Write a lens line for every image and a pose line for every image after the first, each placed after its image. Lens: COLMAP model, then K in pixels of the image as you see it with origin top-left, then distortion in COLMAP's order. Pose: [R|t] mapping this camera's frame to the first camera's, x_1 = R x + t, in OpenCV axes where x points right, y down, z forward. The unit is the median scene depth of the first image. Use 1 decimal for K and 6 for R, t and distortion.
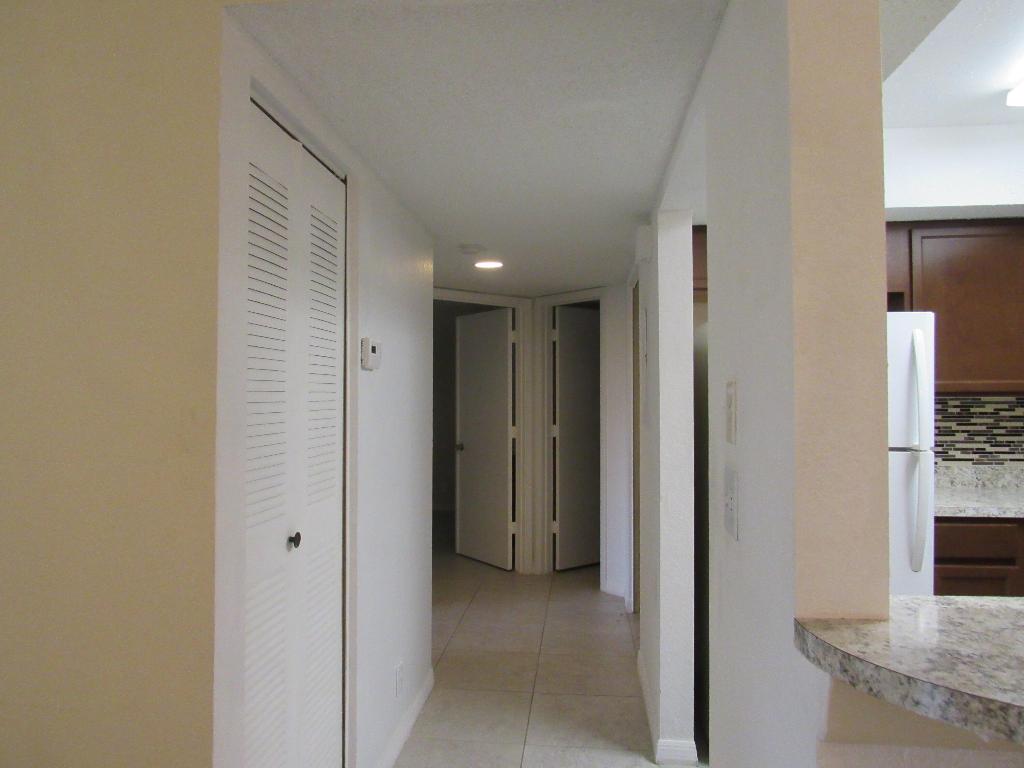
lens RADIAL K [[729.9, 0, 510.9], [0, 729.9, 379.5], [0, 0, 1]] dist [-0.024120, 0.002721]
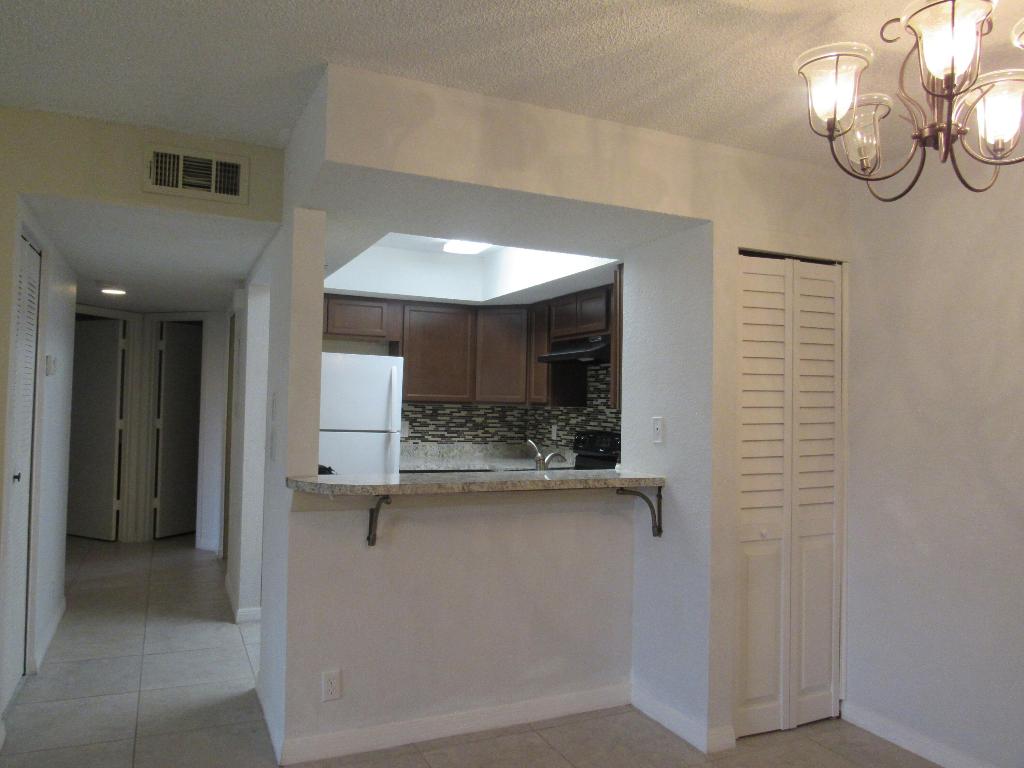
lens RADIAL K [[720.0, 0, 509.5], [0, 720.0, 396.2], [0, 0, 1]] dist [-0.025589, -0.000891]
pose [[0.855942, 0.031169, 0.516131, -0.093980], [-0.041271, 0.999115, 0.008107, -0.015452], [-0.515422, -0.028241, 0.856471, -0.534539]]
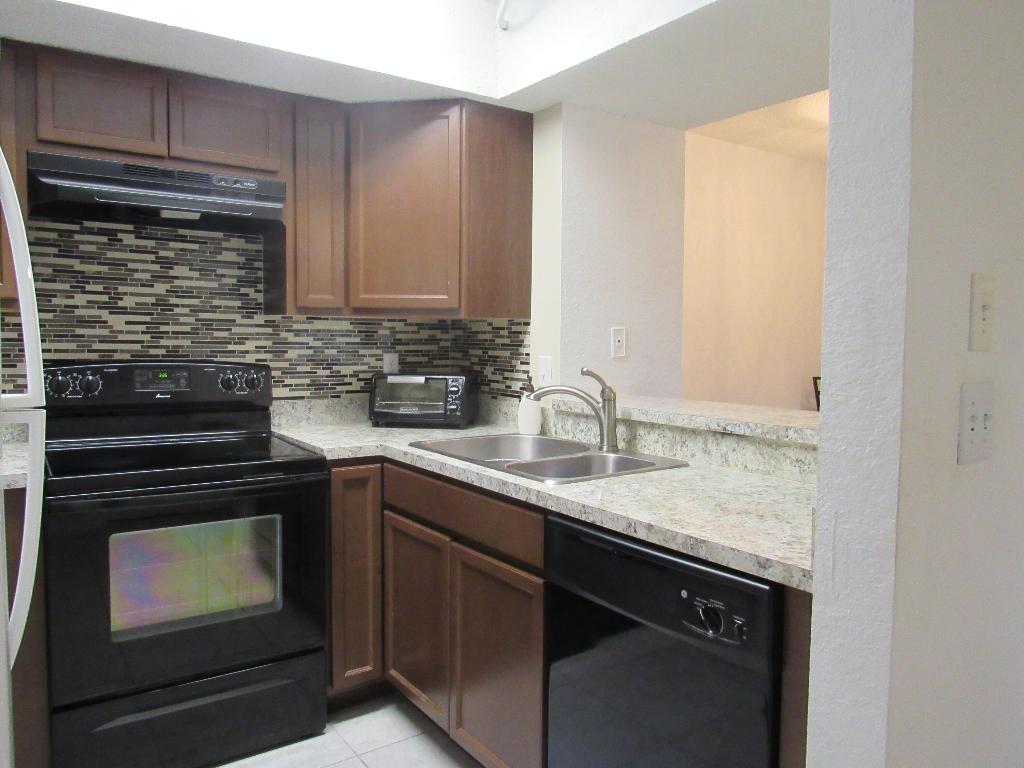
lens RADIAL K [[729.9, 0, 510.9], [0, 729.9, 379.5], [0, 0, 1]] dist [-0.024120, 0.002721]
pose [[-0.656717, -0.033922, 0.753374, 0.036078], [-0.020371, 0.999421, 0.027243, 0.070266], [-0.753862, 0.002544, -0.657028, 1.174257]]
